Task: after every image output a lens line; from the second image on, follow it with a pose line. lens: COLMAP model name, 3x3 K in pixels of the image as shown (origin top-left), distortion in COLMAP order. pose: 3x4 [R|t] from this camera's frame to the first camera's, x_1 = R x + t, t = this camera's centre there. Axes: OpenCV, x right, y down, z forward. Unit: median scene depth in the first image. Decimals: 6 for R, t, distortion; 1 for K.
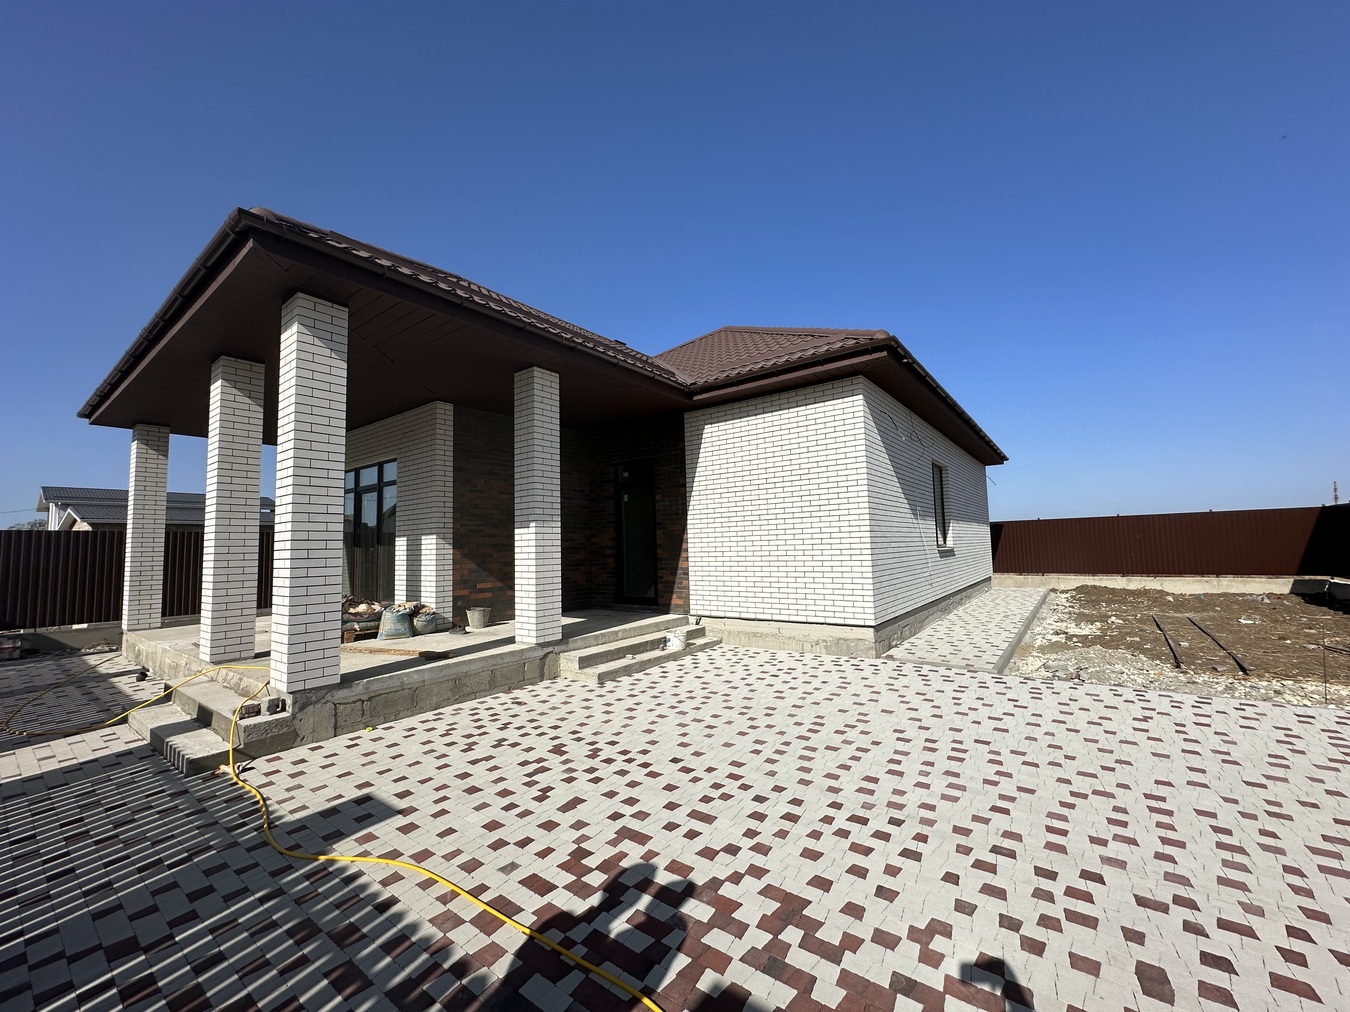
lens RADIAL K [[540.0, 0, 674.2], [0, 540.0, 501.3], [0, 0, 1]] dist [-0.005055, 0.001709]
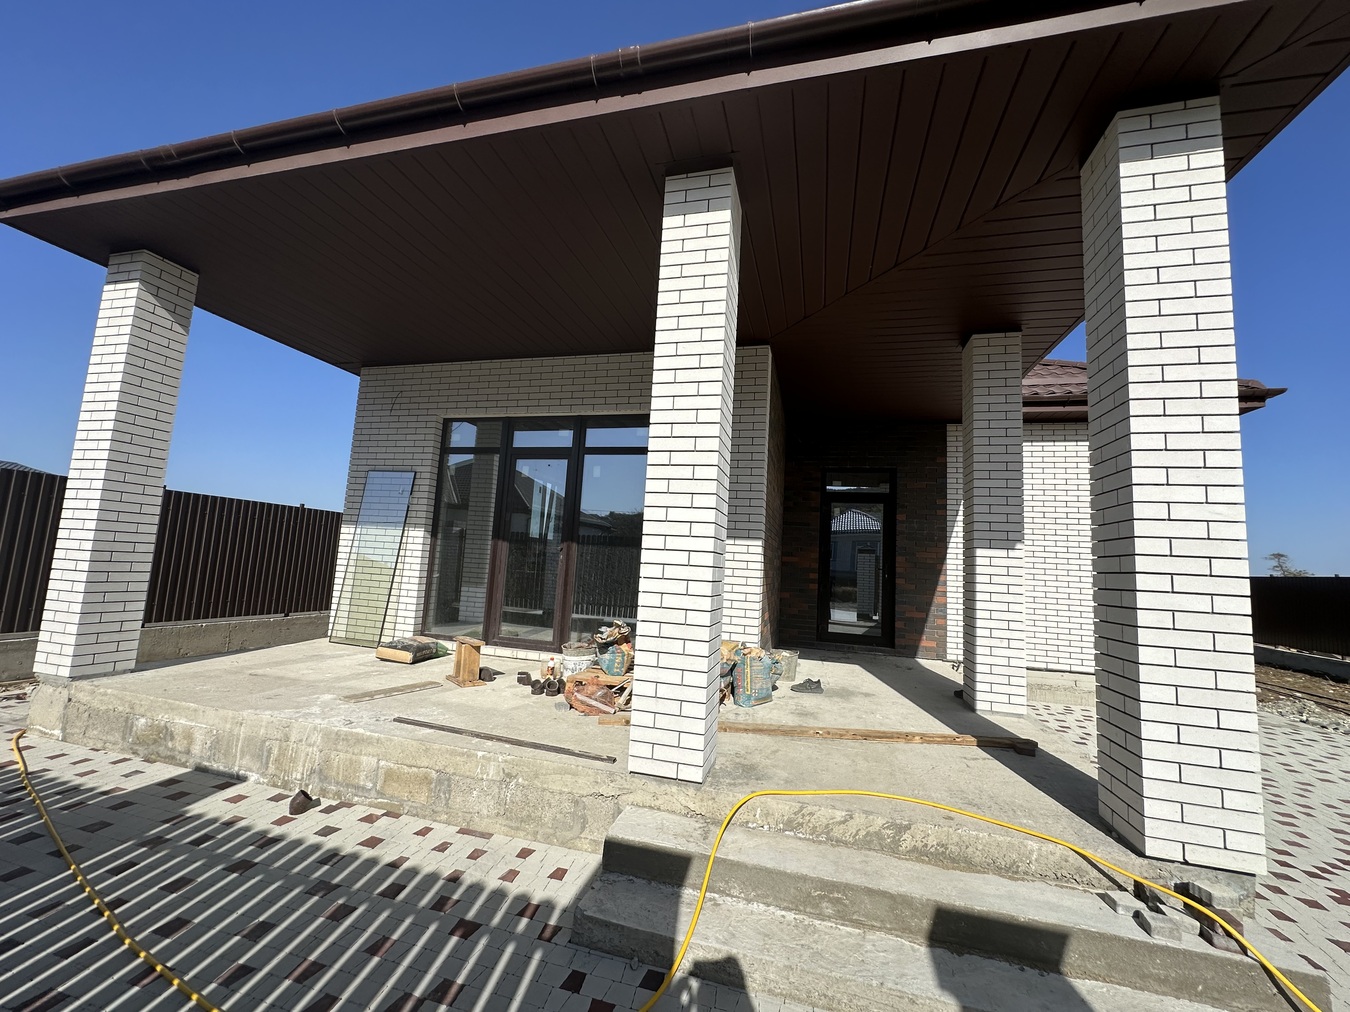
lens RADIAL K [[540.0, 0, 673.5], [0, 540.0, 504.9], [0, 0, 1]] dist [-0.005055, 0.001709]
pose [[0.922260, 0.120434, 0.367331, -1.310735], [-0.112694, 0.992719, -0.042534, 0.096862], [-0.369779, -0.002168, 0.929117, 0.689161]]
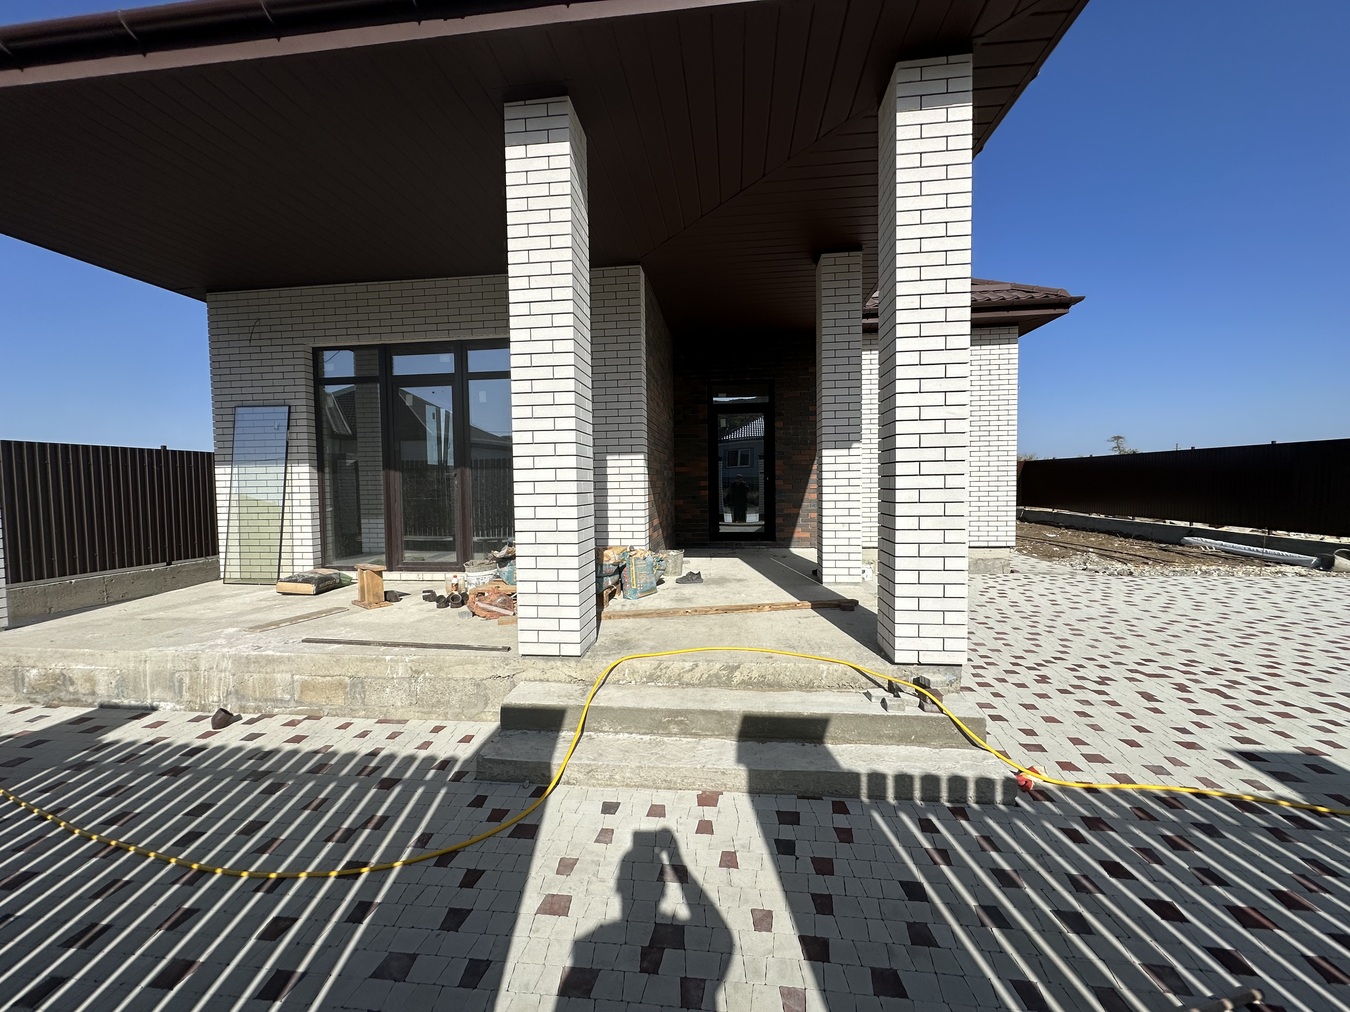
lens RADIAL K [[540.0, 0, 674.1], [0, 540.0, 505.2], [0, 0, 1]] dist [-0.005055, 0.001709]
pose [[0.858715, -0.007987, 0.512391, -1.291059], [-0.051183, 0.993542, 0.101265, 0.089541], [-0.509891, -0.113184, 0.852761, 0.568987]]
